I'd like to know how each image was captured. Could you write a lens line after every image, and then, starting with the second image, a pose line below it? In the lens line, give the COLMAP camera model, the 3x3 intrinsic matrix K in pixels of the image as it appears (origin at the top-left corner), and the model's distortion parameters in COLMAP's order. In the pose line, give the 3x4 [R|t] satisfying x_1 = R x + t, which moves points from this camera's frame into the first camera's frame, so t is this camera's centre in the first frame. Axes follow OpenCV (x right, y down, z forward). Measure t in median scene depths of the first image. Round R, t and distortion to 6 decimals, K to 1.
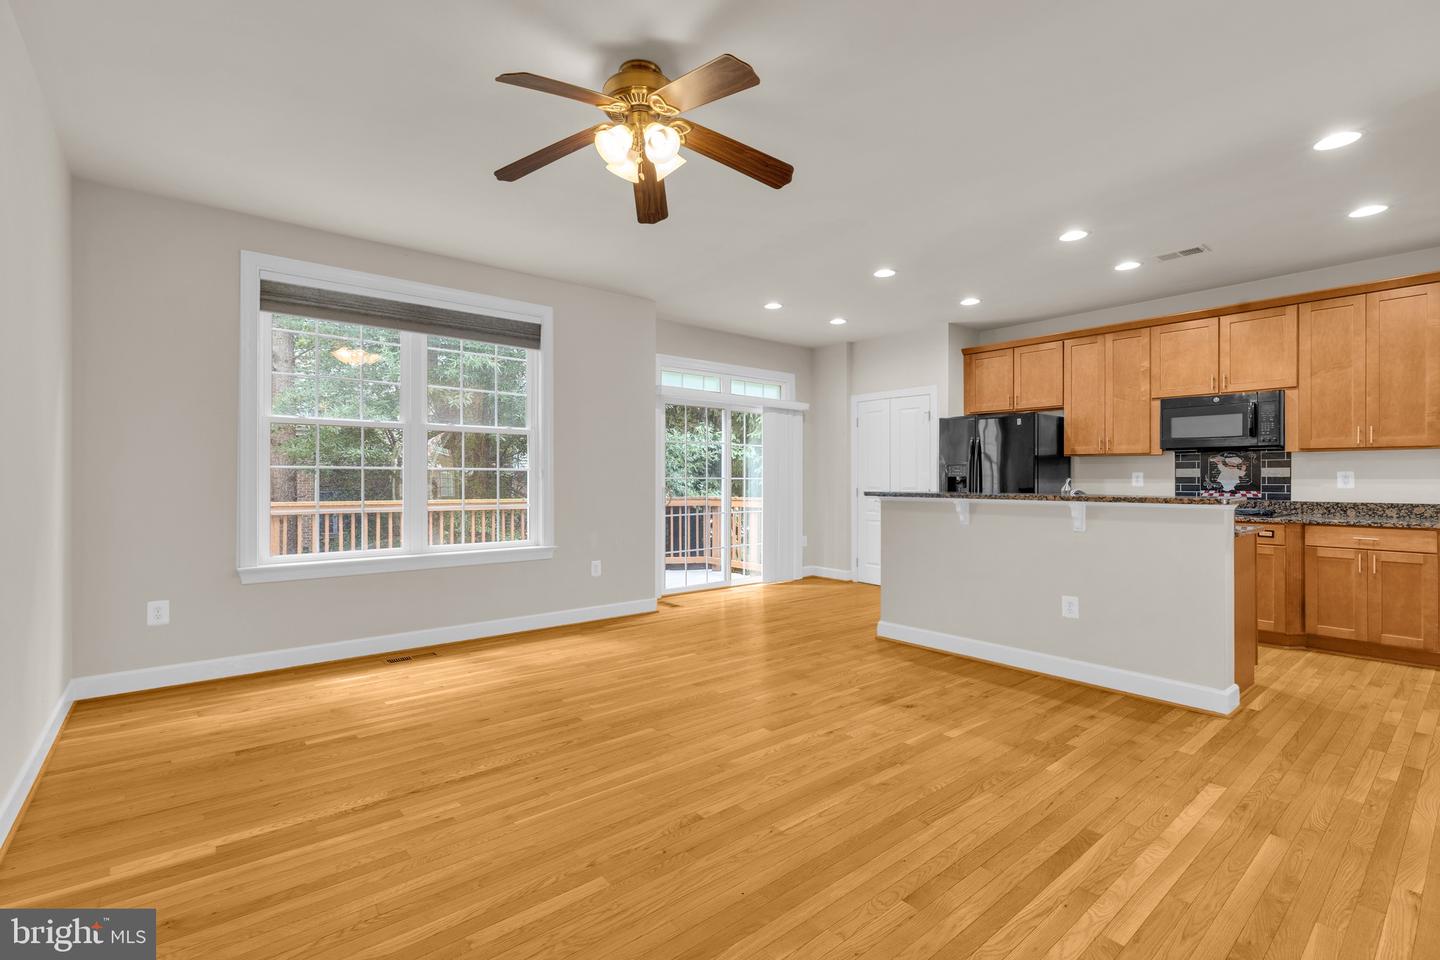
lens RADIAL K [[645.8, 0, 719.9], [0, 645.8, 477.2], [0, 0, 1]] dist [0.005277, -0.000162]
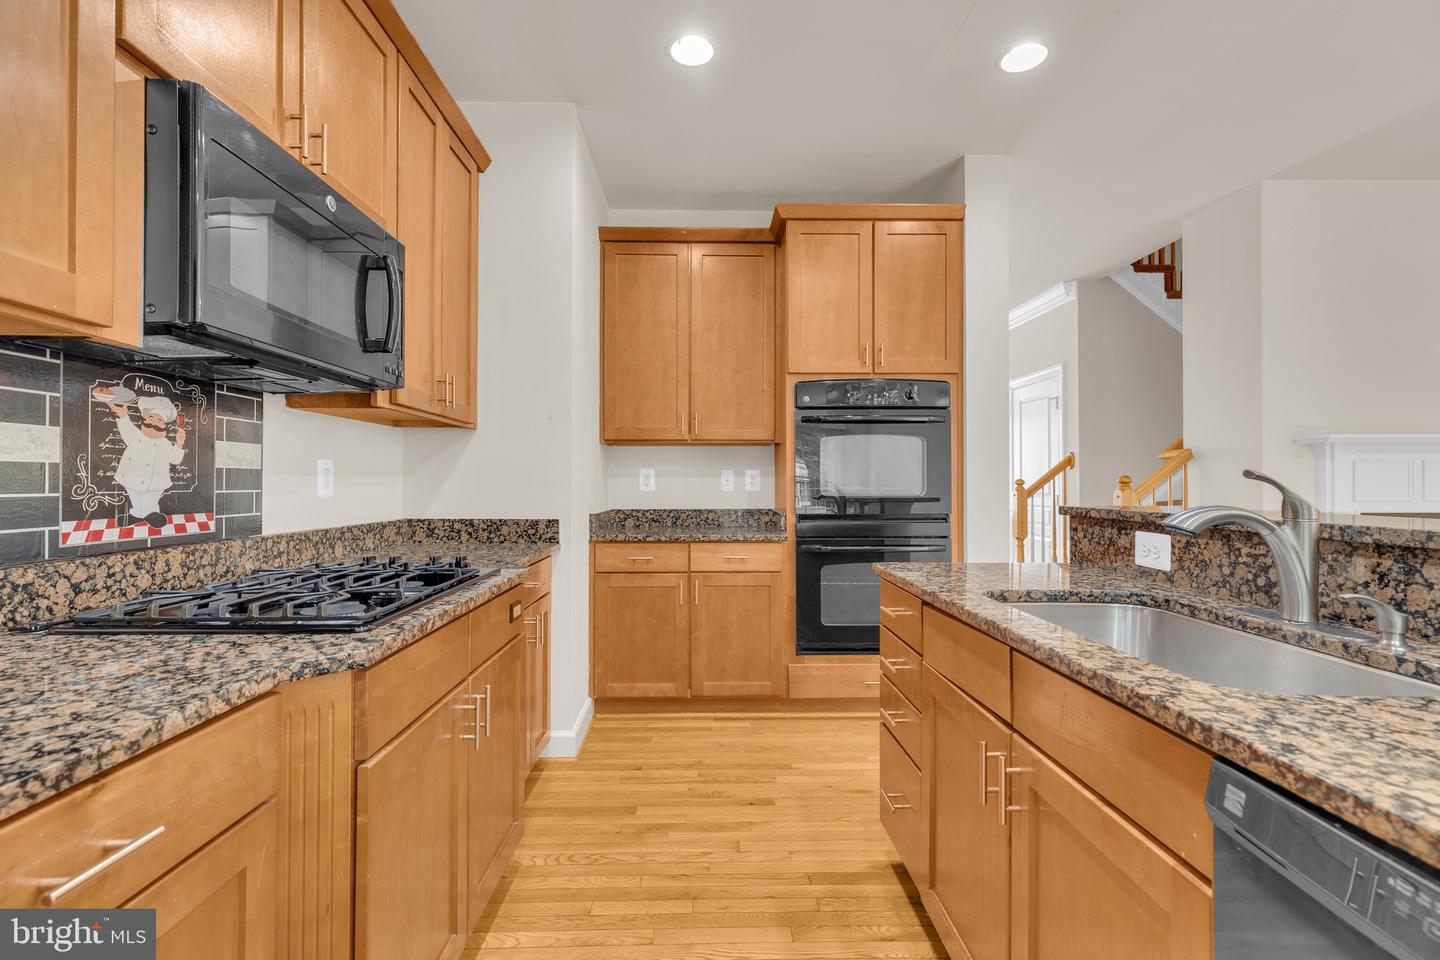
lens RADIAL K [[645.8, 0, 714.9], [0, 645.8, 479.2], [0, 0, 1]] dist [0.005277, -0.000162]
pose [[-0.780202, 0.002372, 0.625523, 0.494636], [-0.002500, 0.999973, -0.006909, 0.007498], [-0.625523, -0.006954, -0.780175, 1.235873]]
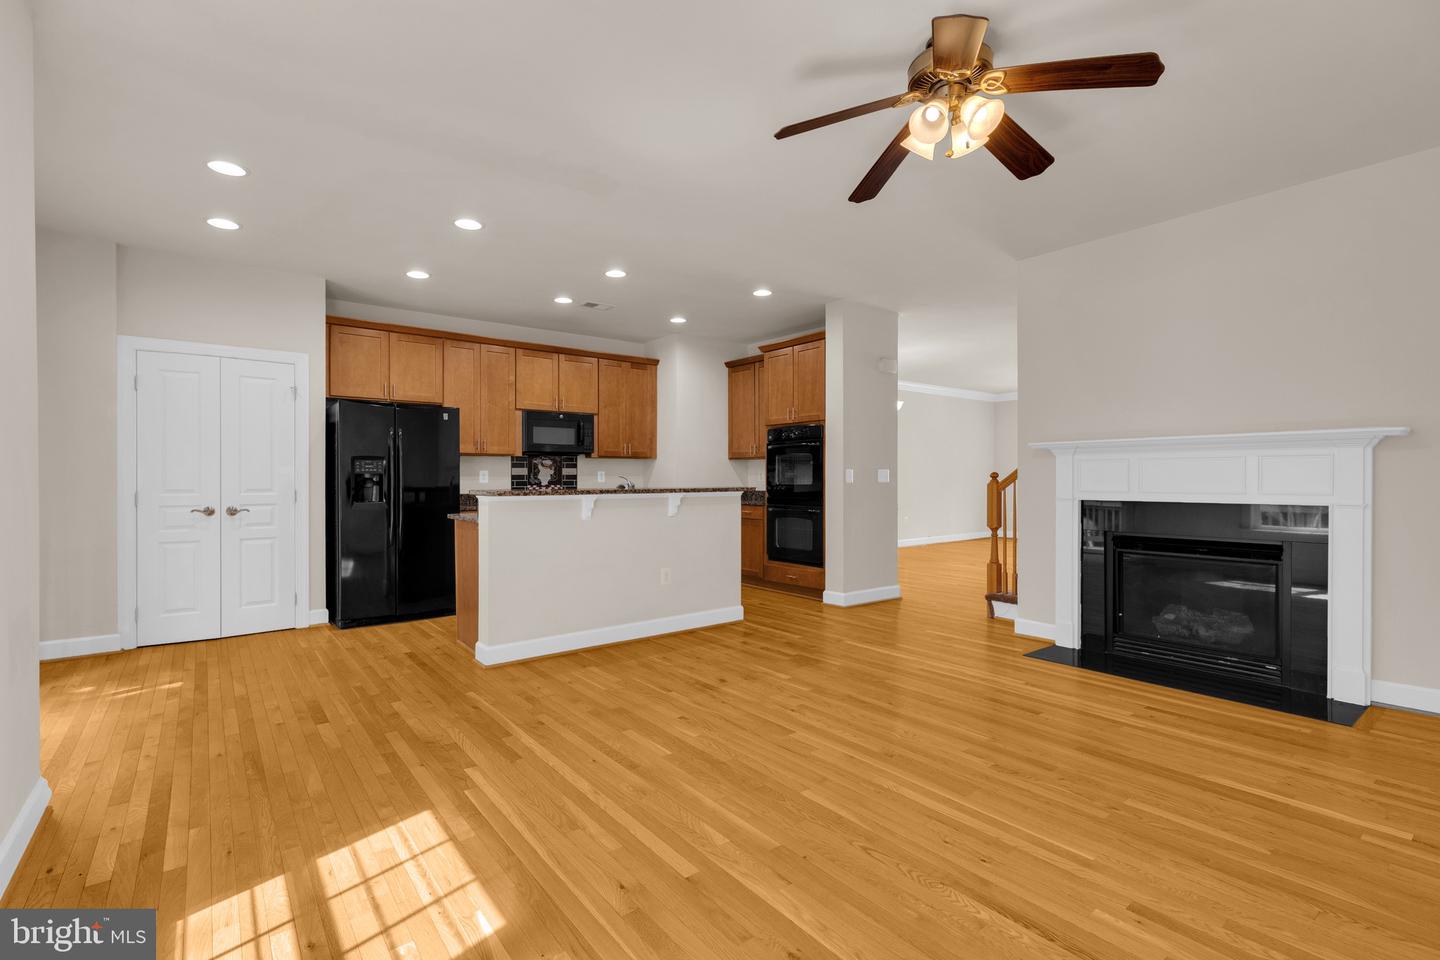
lens RADIAL K [[645.8, 0, 700.3], [0, 645.8, 476.7], [0, 0, 1]] dist [0.005277, -0.000162]
pose [[0.046136, -0.000596, 0.998935, -0.595336], [0.001371, 0.999999, 0.000534, 0.003950], [-0.998934, 0.001345, 0.046137, 0.724218]]
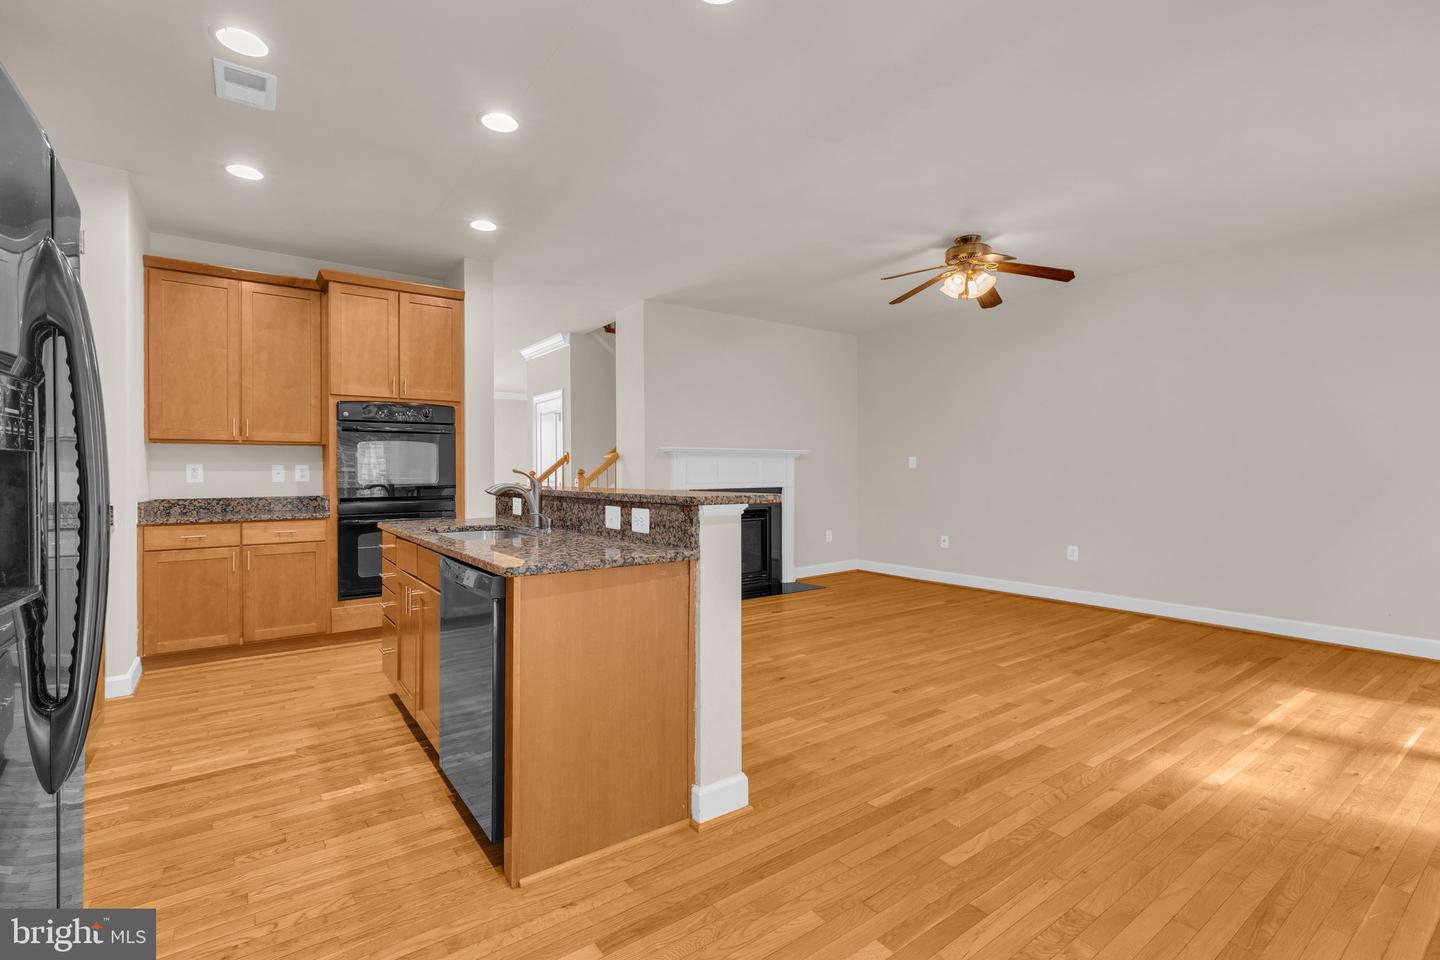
lens RADIAL K [[645.8, 0, 703.3], [0, 645.8, 471.2], [0, 0, 1]] dist [0.005277, -0.000162]
pose [[-0.996719, 0.003827, 0.080854, 0.249733], [0.003493, 0.999985, -0.004264, 0.006740], [-0.080869, -0.003968, -0.996717, 1.541486]]
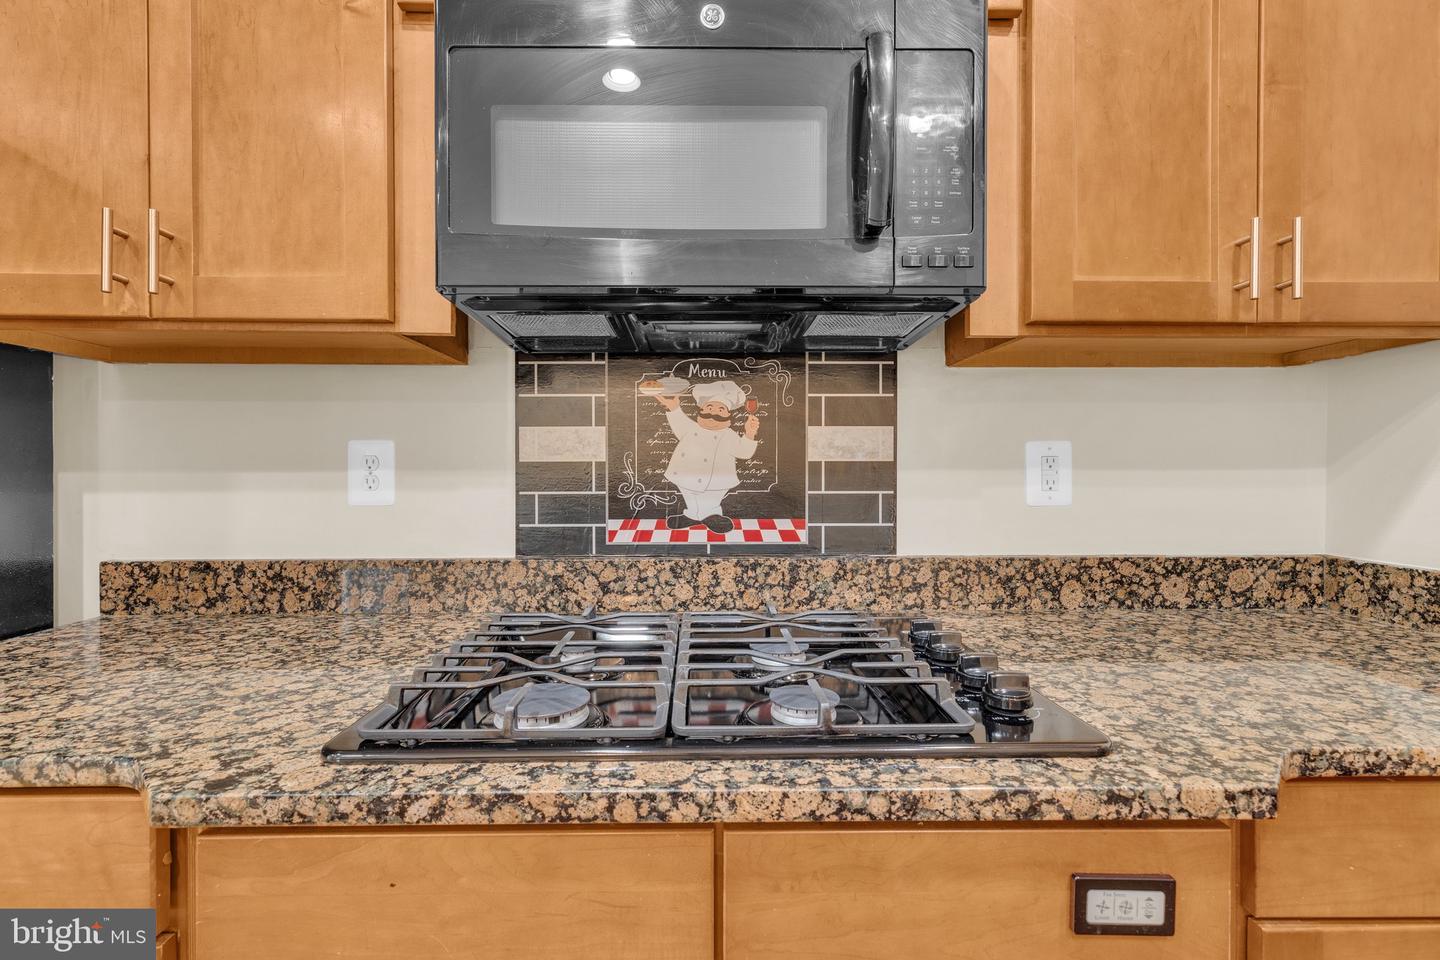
lens RADIAL K [[645.8, 0, 701.7], [0, 645.8, 475.2], [0, 0, 1]] dist [0.005277, -0.000162]
pose [[0.632756, -0.002631, 0.774346, 0.694628], [-0.000439, 0.999993, 0.003756, 0.004210], [-0.774351, -0.002717, 0.632751, 0.984894]]
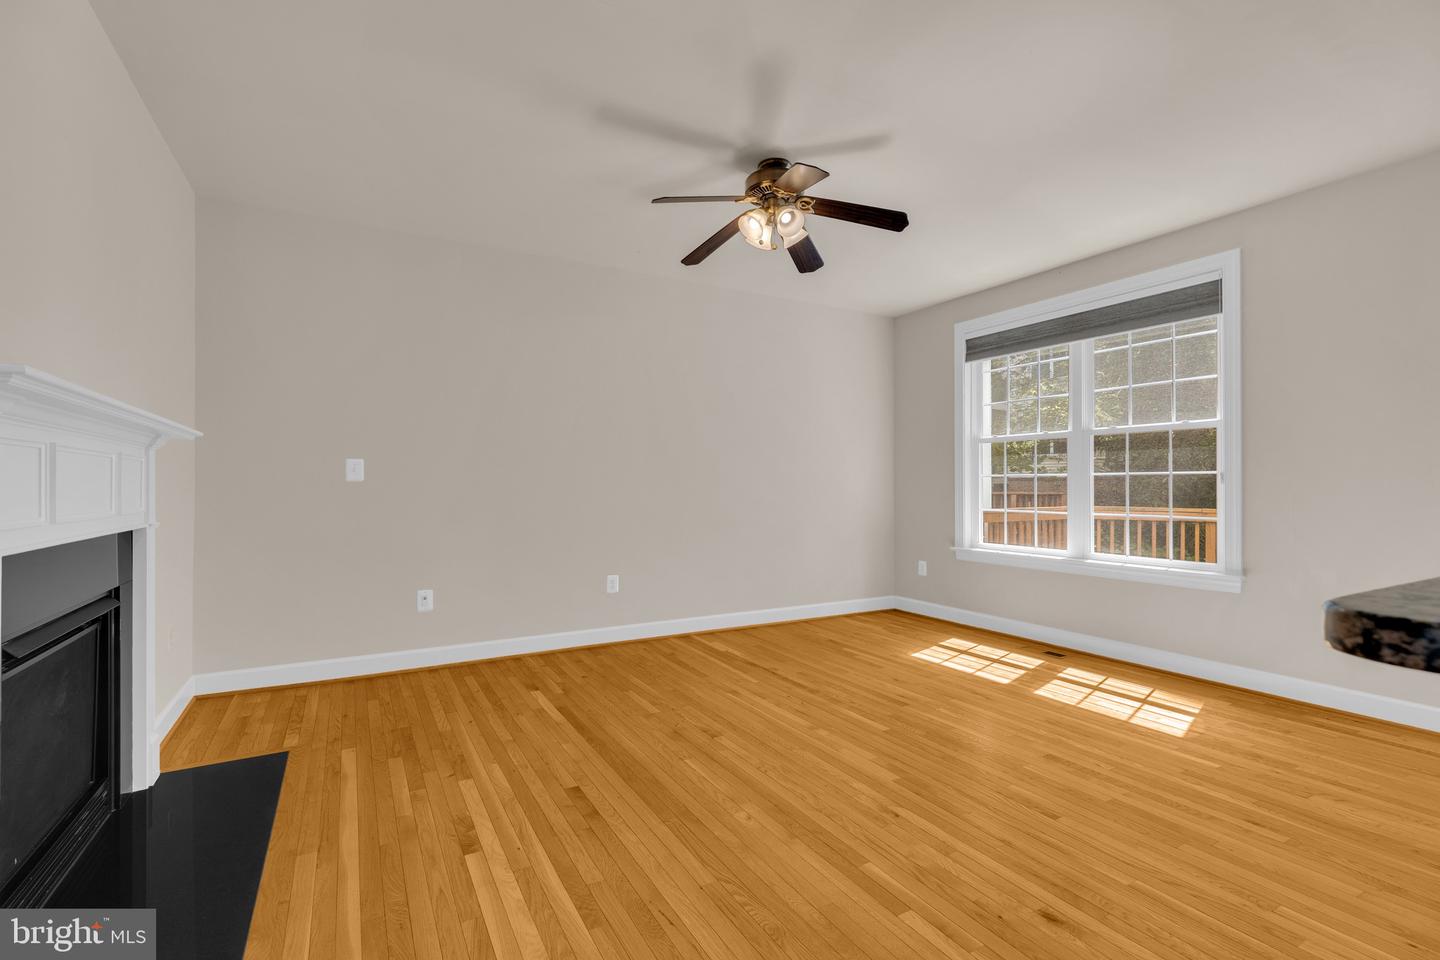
lens RADIAL K [[645.8, 0, 706.2], [0, 645.8, 482.4], [0, 0, 1]] dist [0.005277, -0.000162]
pose [[-0.186029, -0.006512, -0.982523, 0.632117], [0.001666, 0.999975, -0.006943, 0.005346], [0.982543, -0.002929, -0.186014, 0.605662]]
